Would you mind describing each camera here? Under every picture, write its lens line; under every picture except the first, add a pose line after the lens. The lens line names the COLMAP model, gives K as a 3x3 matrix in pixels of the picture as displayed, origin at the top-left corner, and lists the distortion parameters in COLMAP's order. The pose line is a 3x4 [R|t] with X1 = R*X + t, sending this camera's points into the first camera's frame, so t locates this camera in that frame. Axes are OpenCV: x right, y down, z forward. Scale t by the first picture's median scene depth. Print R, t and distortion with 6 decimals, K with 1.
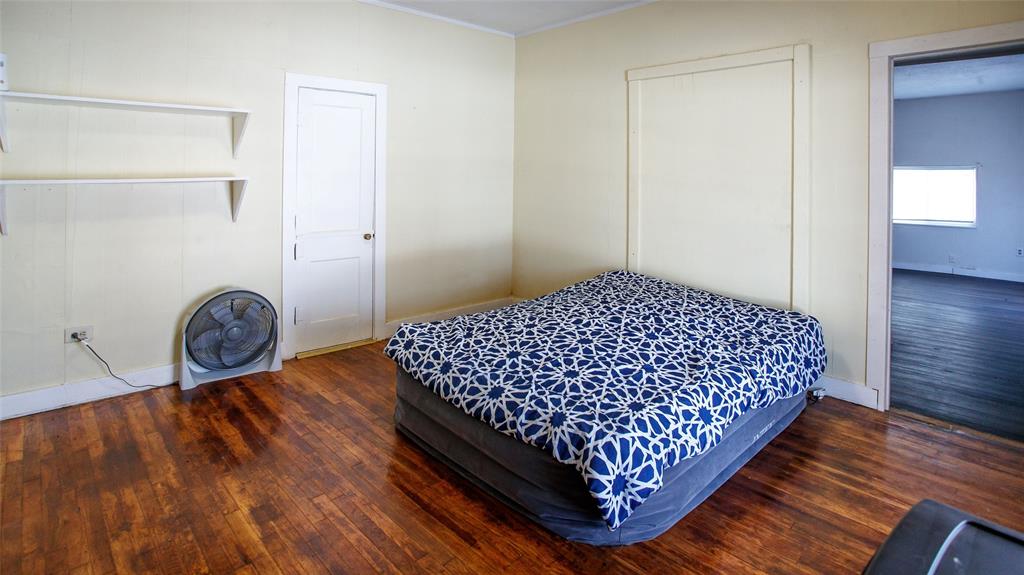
lens RADIAL K [[529.8, 0, 513.6], [0, 529.8, 236.1], [0, 0, 1]] dist [-0.001483, 0.000148]
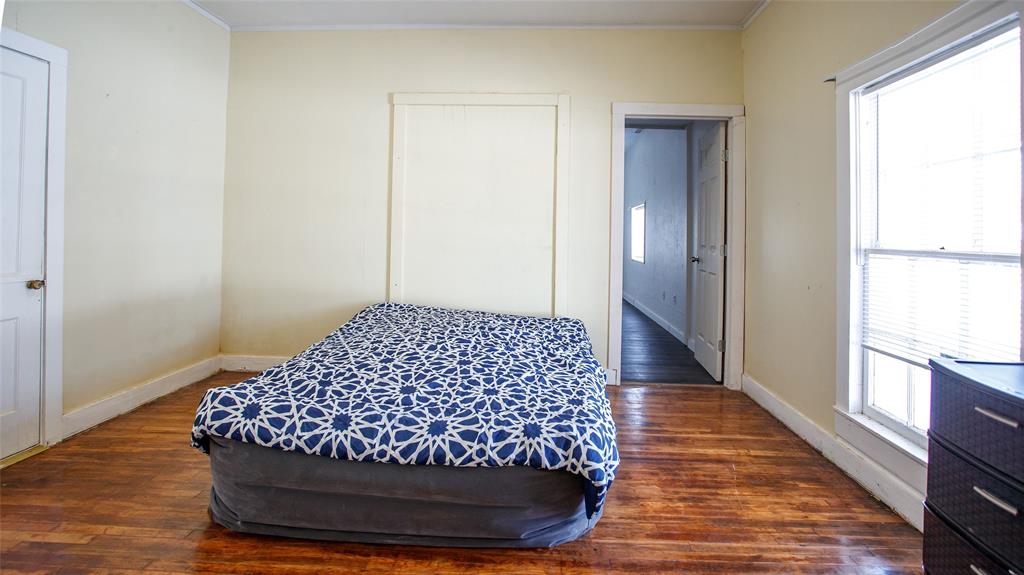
lens RADIAL K [[526.6, 0, 512.0], [0, 526.6, 287.5], [0, 0, 1]] dist [-0.028002, 0.000119]
pose [[0.722176, -0.066775, 0.688479, -0.490331], [0.069929, 0.997278, 0.023373, 0.052465], [-0.688166, 0.031265, 0.724880, 0.272968]]
